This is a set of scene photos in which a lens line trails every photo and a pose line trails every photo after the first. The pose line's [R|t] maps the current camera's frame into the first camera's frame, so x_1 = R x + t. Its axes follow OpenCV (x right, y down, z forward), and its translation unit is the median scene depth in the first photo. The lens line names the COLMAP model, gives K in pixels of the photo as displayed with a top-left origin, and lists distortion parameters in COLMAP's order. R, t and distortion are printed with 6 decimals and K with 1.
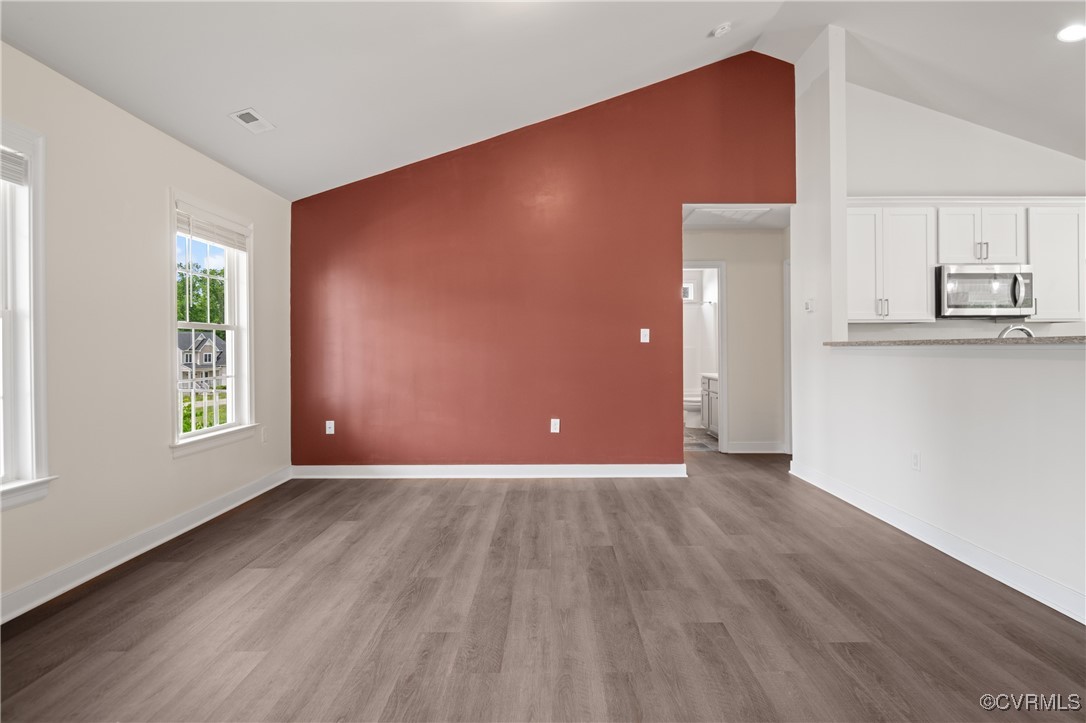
lens RADIAL K [[510.9, 0, 588.2], [0, 510.9, 351.5], [0, 0, 1]] dist [0.000721, -0.004901]
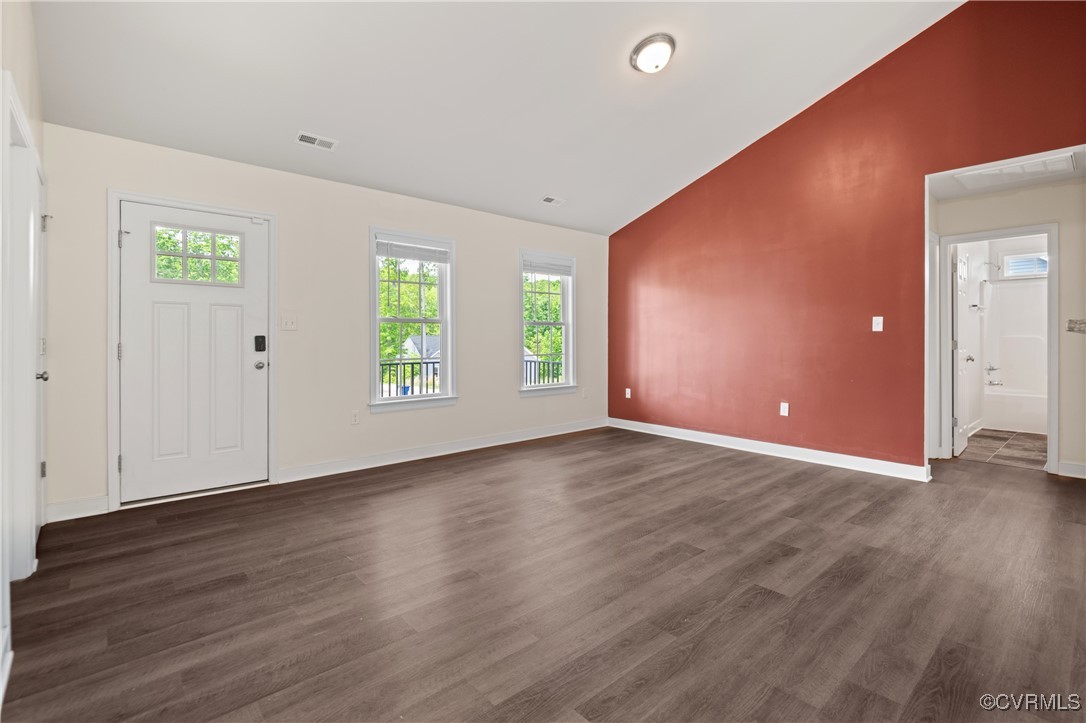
lens RADIAL K [[510.9, 0, 590.3], [0, 510.9, 354.4], [0, 0, 1]] dist [0.000721, -0.004901]
pose [[0.684400, 0.025552, -0.728659, 0.678341], [-0.004845, 0.999523, 0.030499, -0.002028], [0.729091, -0.017344, 0.684197, -0.059766]]
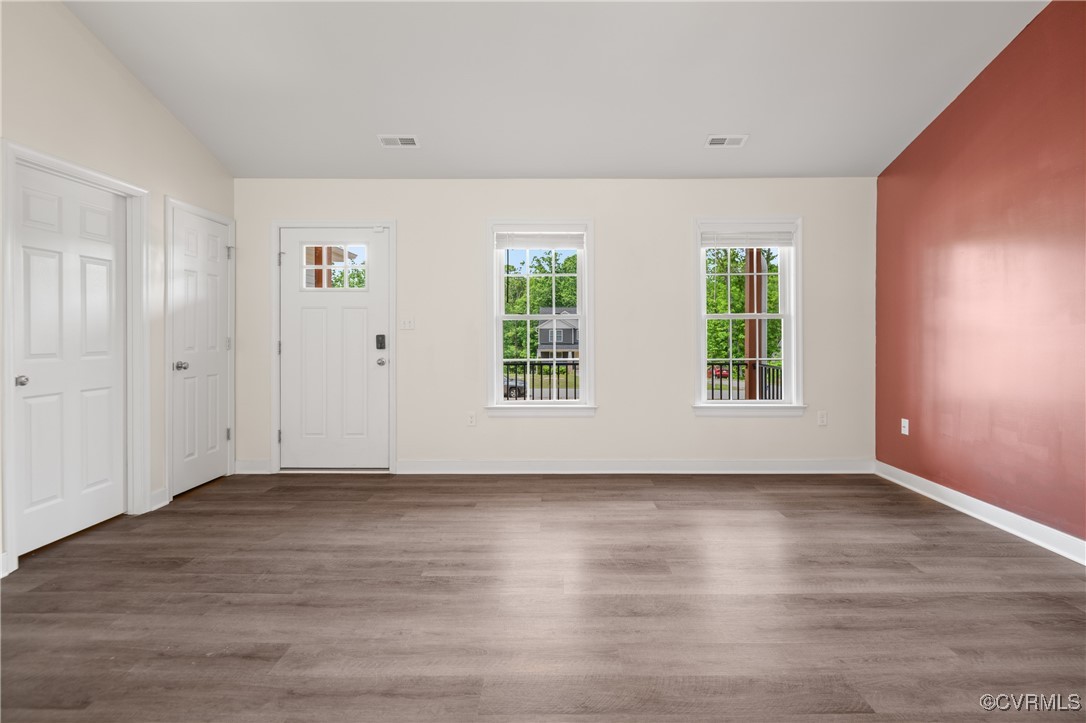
lens RADIAL K [[510.9, 0, 549.4], [0, 510.9, 338.7], [0, 0, 1]] dist [0.000721, -0.004901]
pose [[-0.039171, 0.007322, -0.999206, 0.560147], [-0.002141, 0.999970, 0.007412, -0.005714], [0.999230, 0.002430, -0.039154, 0.663935]]
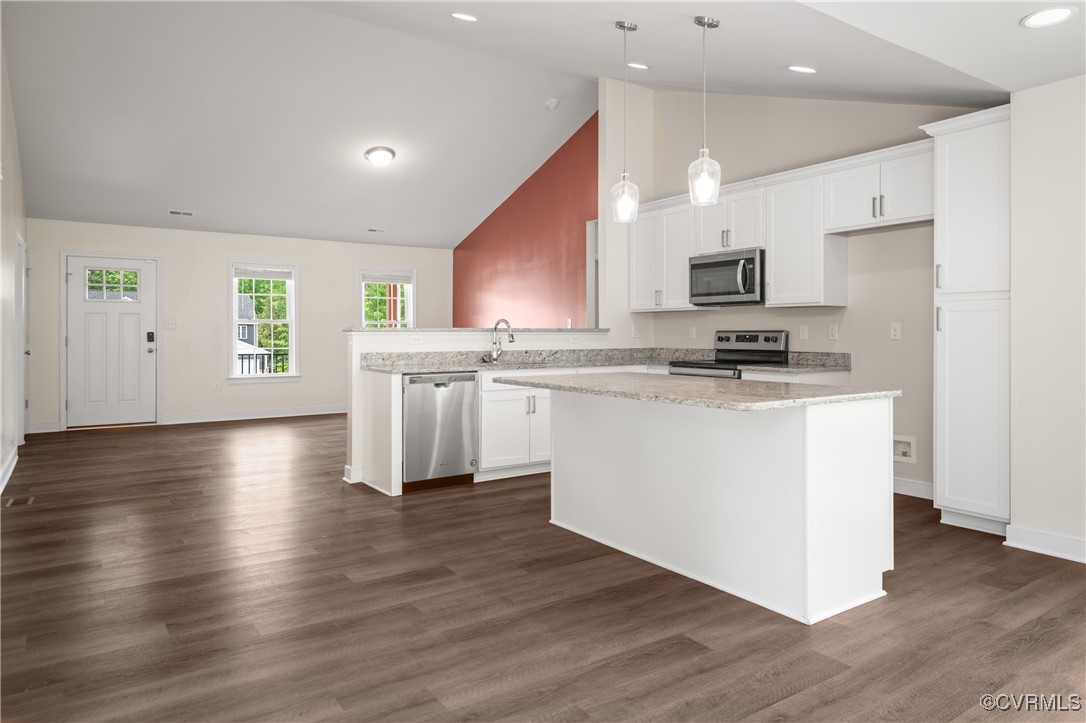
lens RADIAL K [[678.6, 0, 586.9], [0, 678.6, 355.4], [0, 0, 1]] dist [0.031700, 0.000129]
pose [[0.602303, 0.030284, -0.797693, 2.320397], [-0.004800, 0.999399, 0.034317, -0.013984], [0.798253, -0.016840, 0.602087, -0.053717]]
